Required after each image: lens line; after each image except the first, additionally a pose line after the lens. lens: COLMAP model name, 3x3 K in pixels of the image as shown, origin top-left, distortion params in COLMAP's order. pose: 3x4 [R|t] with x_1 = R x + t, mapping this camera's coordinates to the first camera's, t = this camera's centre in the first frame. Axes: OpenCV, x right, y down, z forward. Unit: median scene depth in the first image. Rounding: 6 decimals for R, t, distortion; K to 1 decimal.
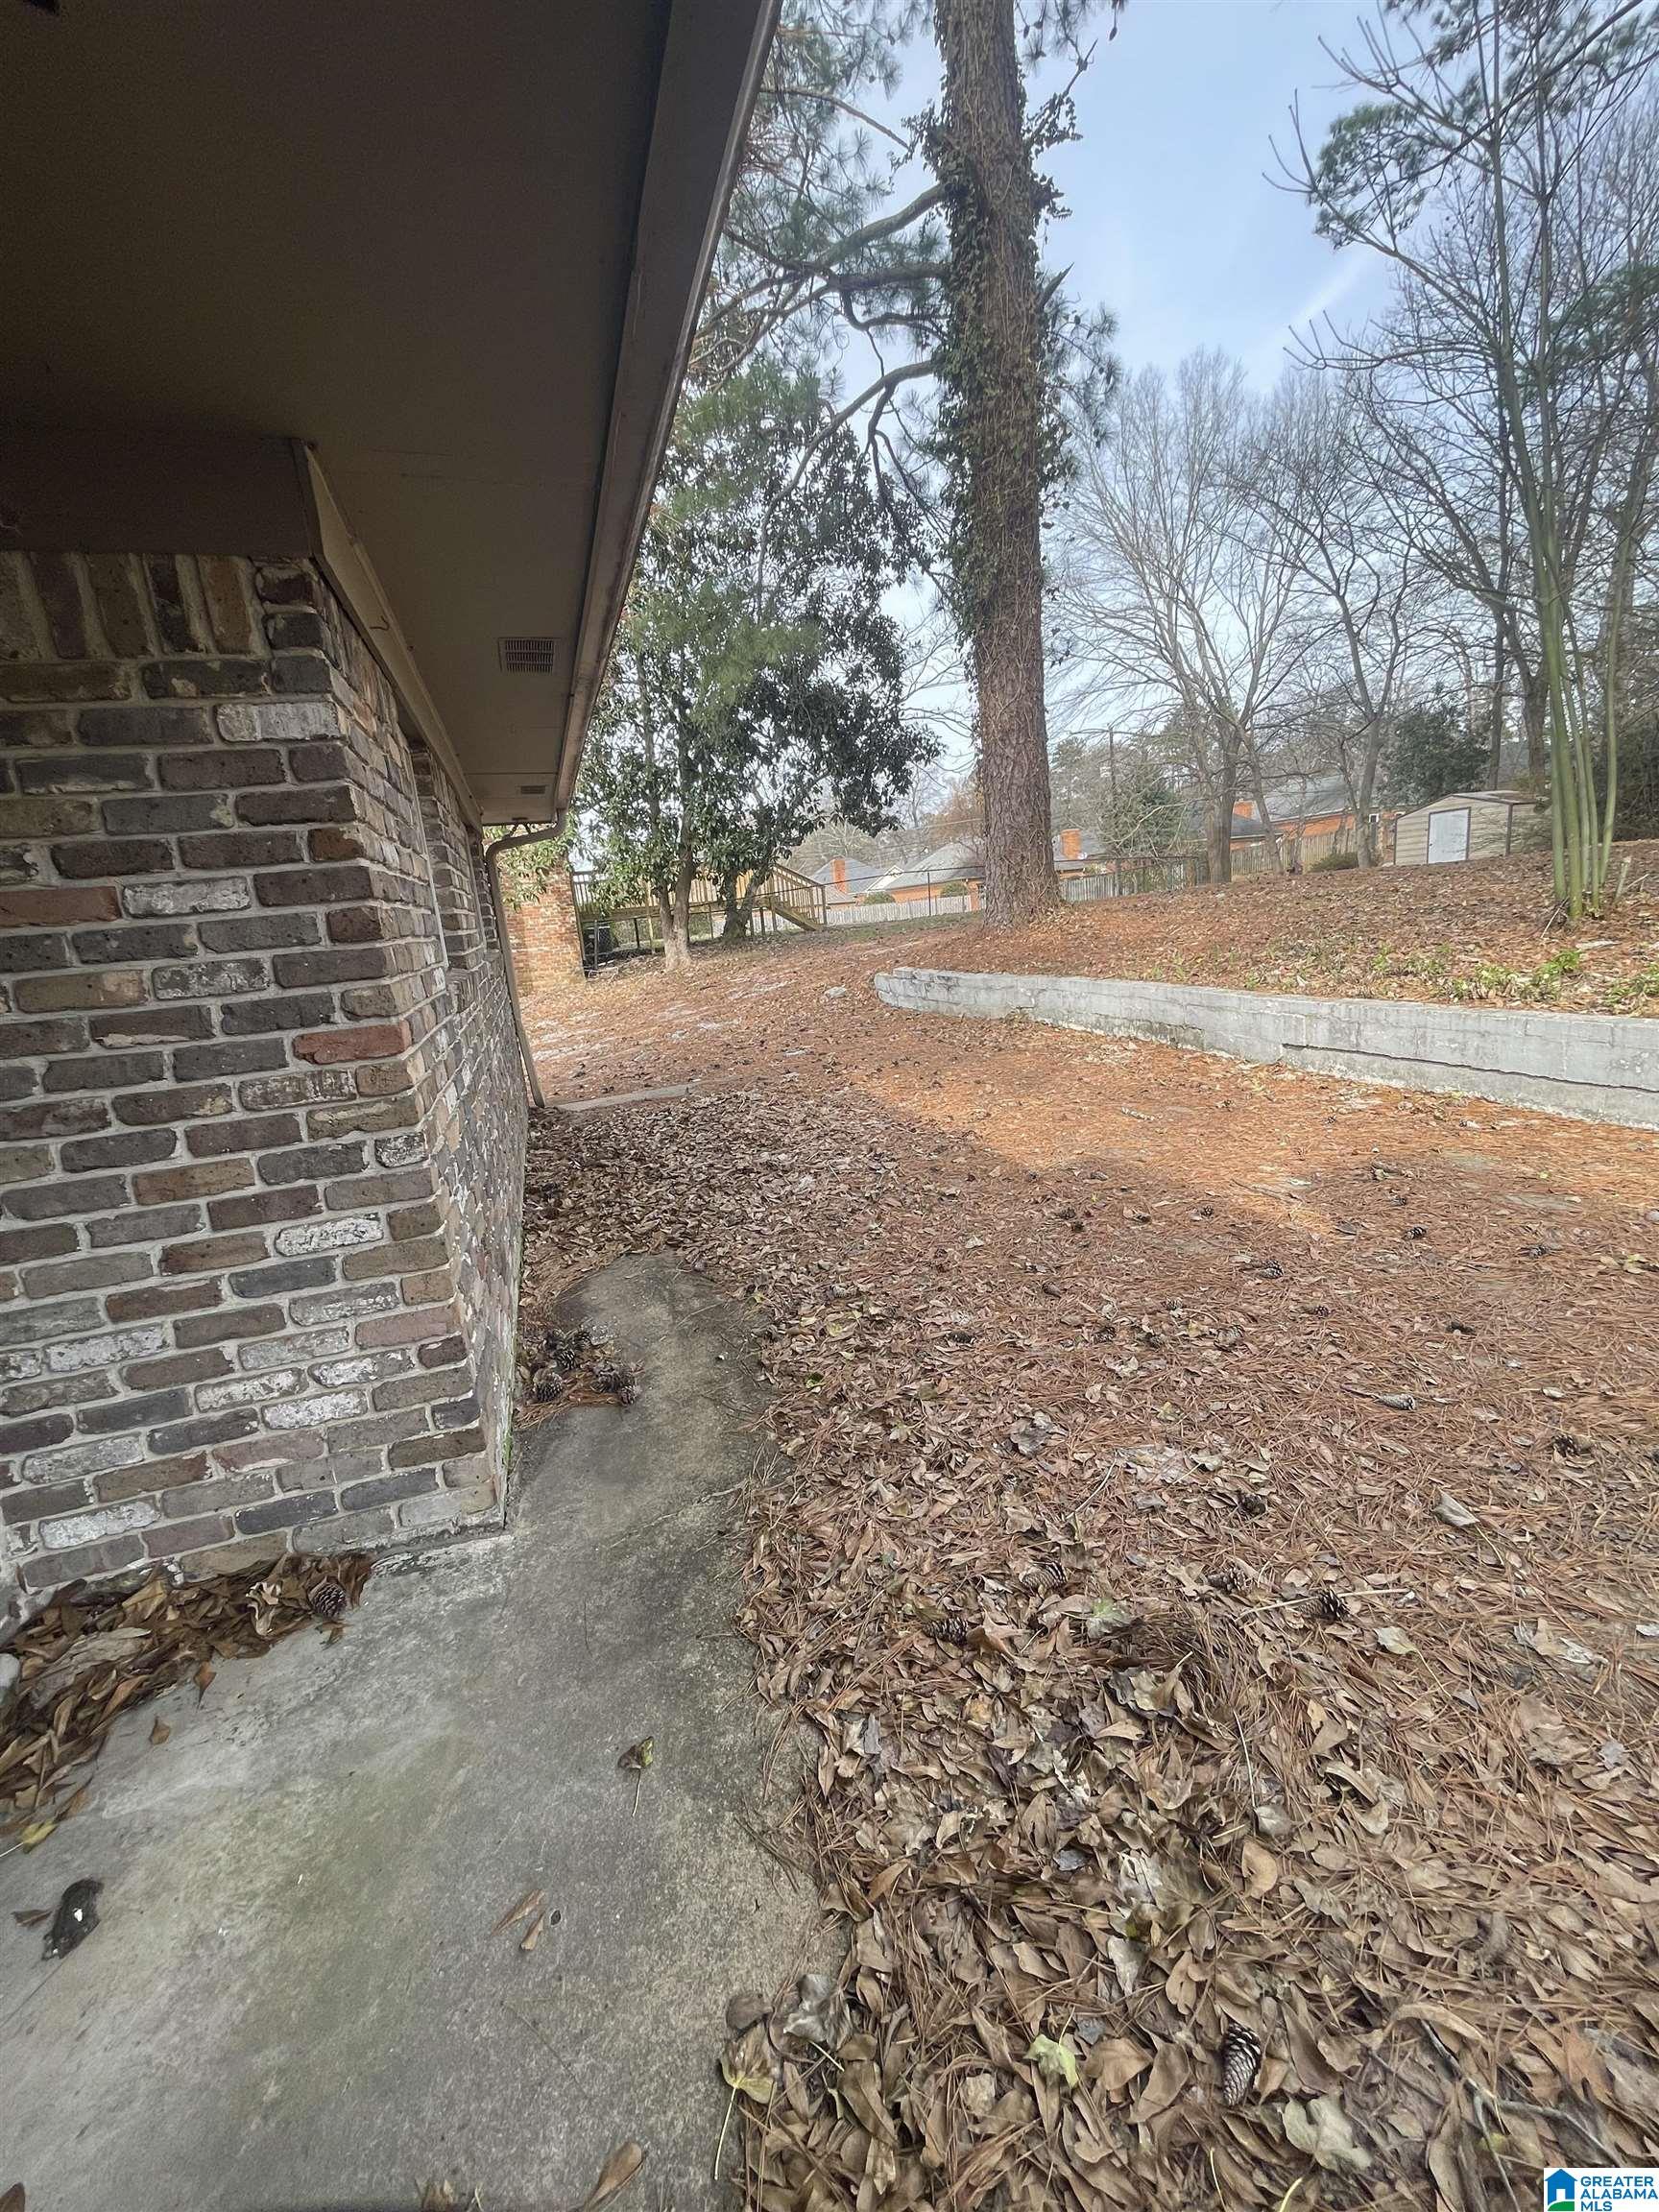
lens RADIAL K [[887.1, 0, 829.5], [0, 887.1, 1106.0], [0, 0, 1]] dist [0.002762, -0.002216]
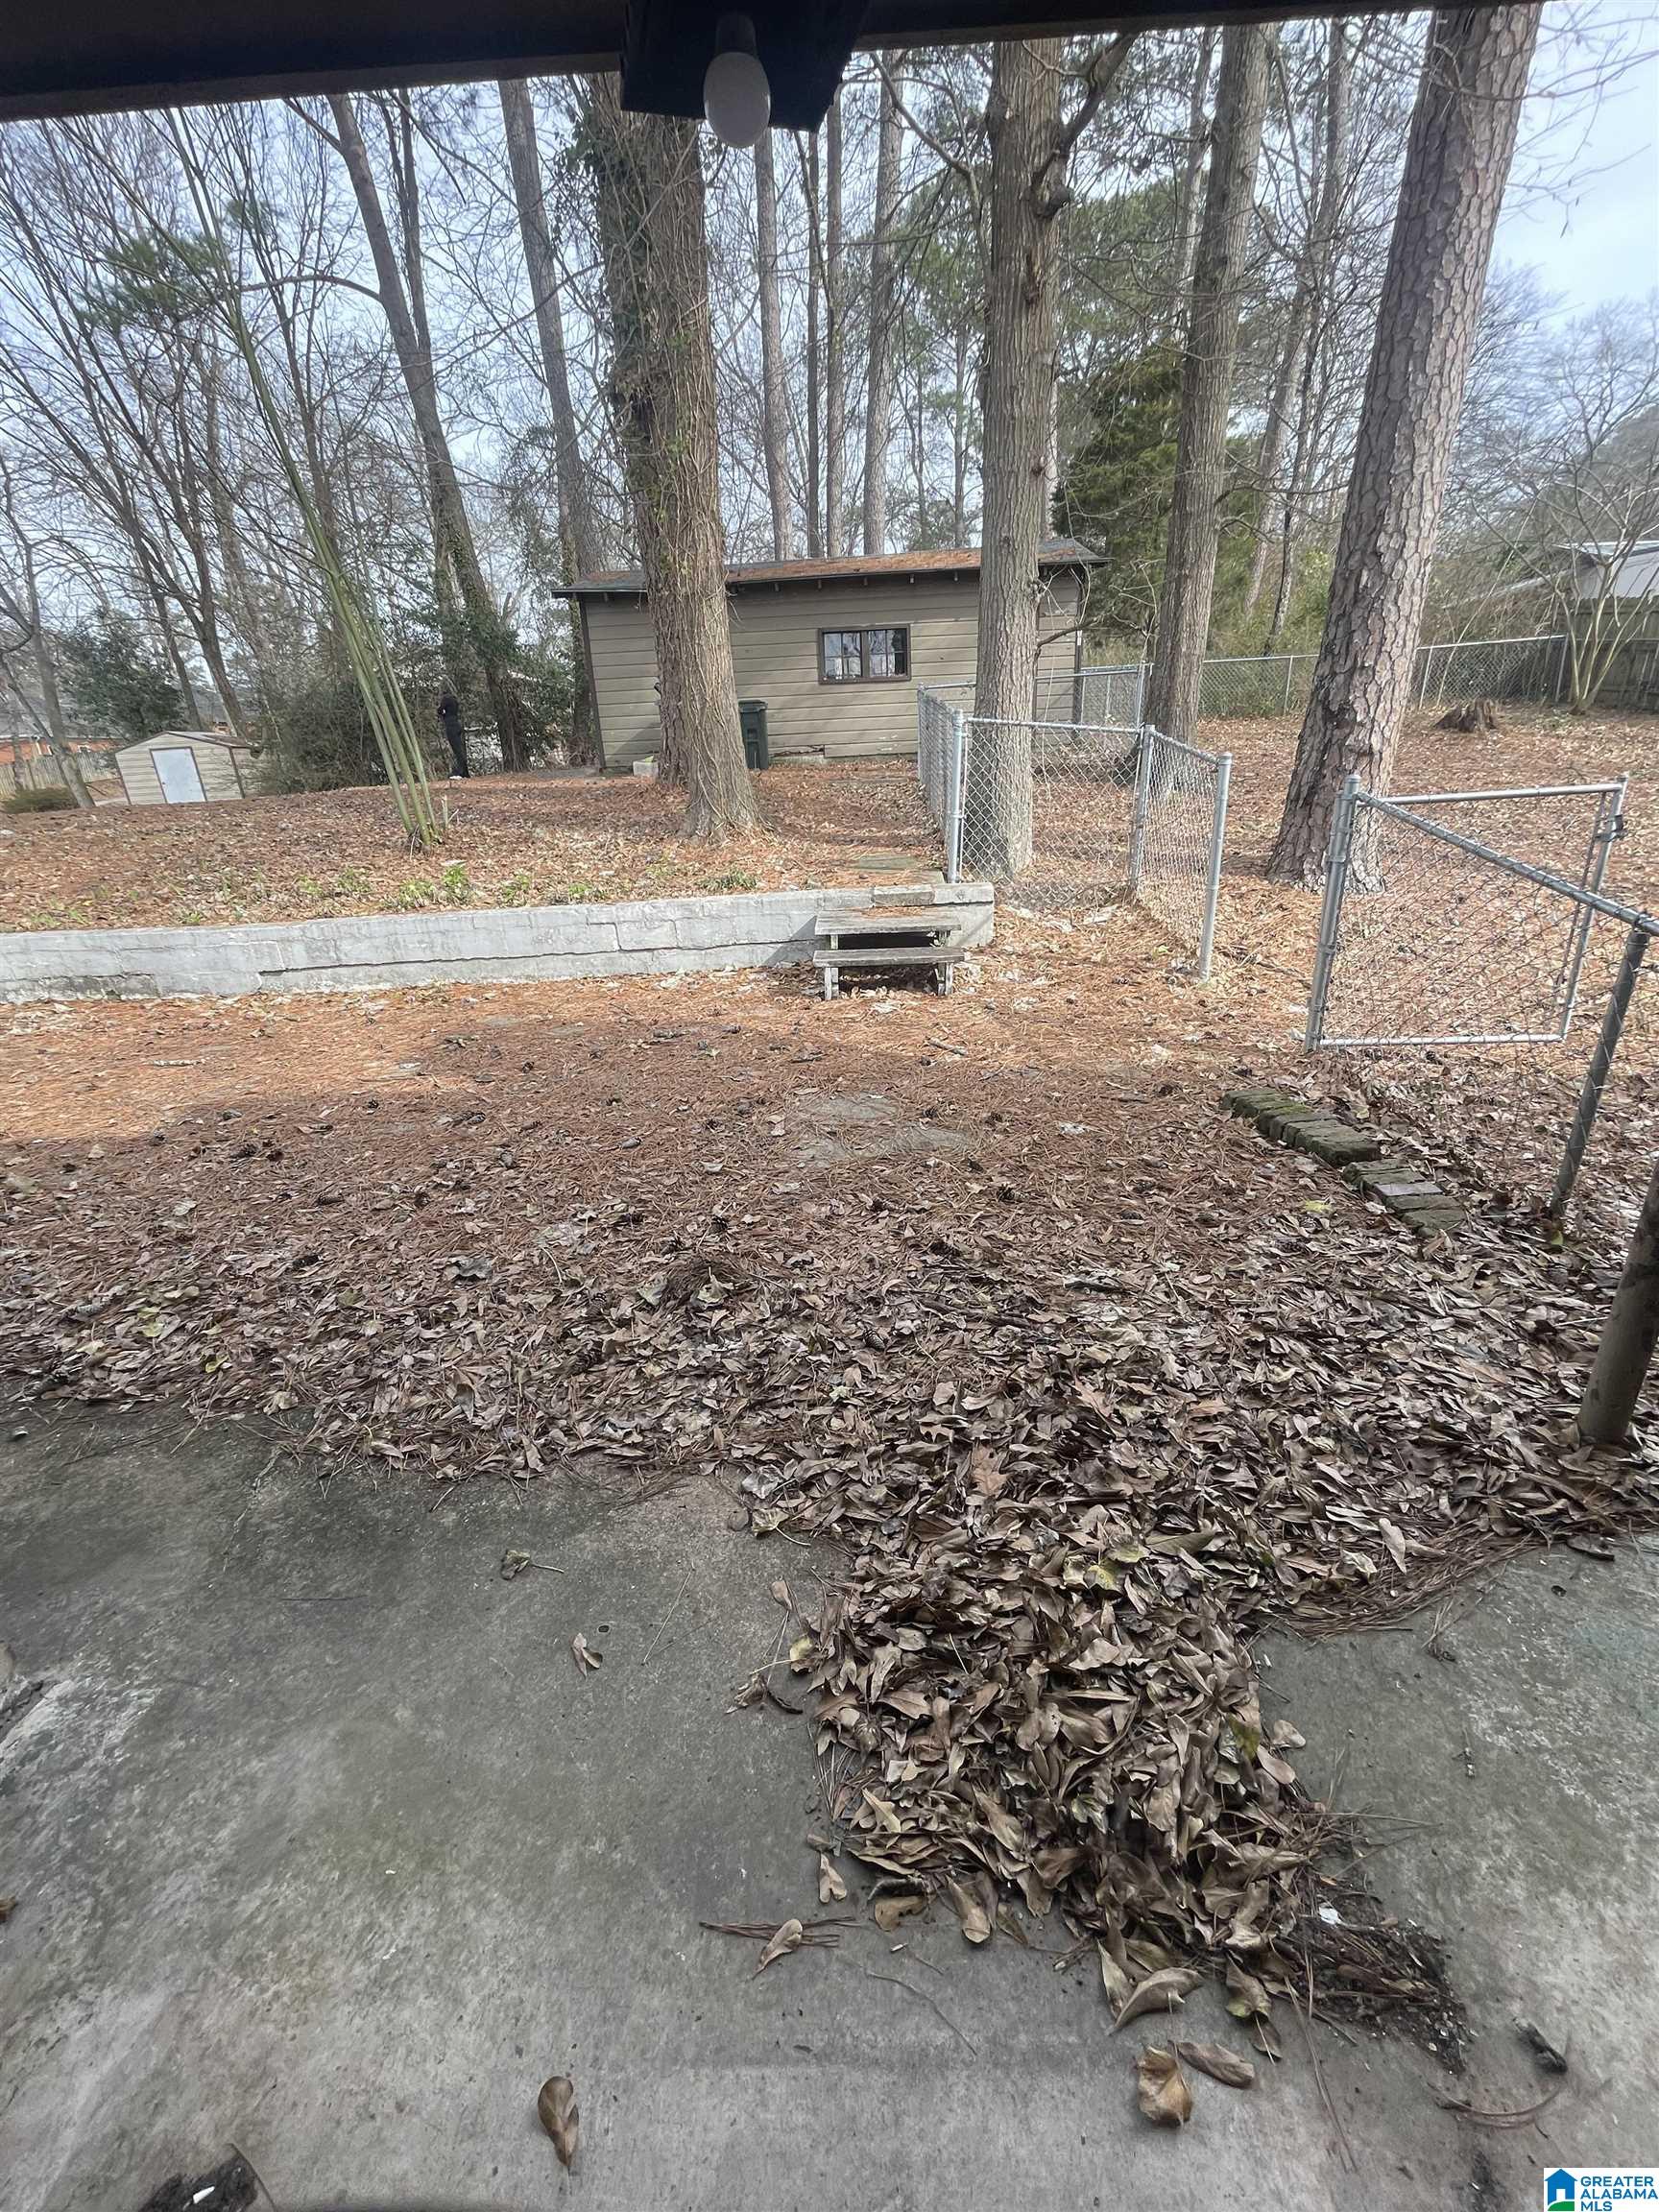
lens RADIAL K [[887.1, 0, 829.5], [0, 887.1, 1106.0], [0, 0, 1]] dist [0.002762, -0.002216]
pose [[0.340831, -0.279324, 0.897670, -0.751617], [0.226285, 0.951144, 0.210046, 0.033242], [-0.912485, 0.131539, 0.387386, 0.105343]]
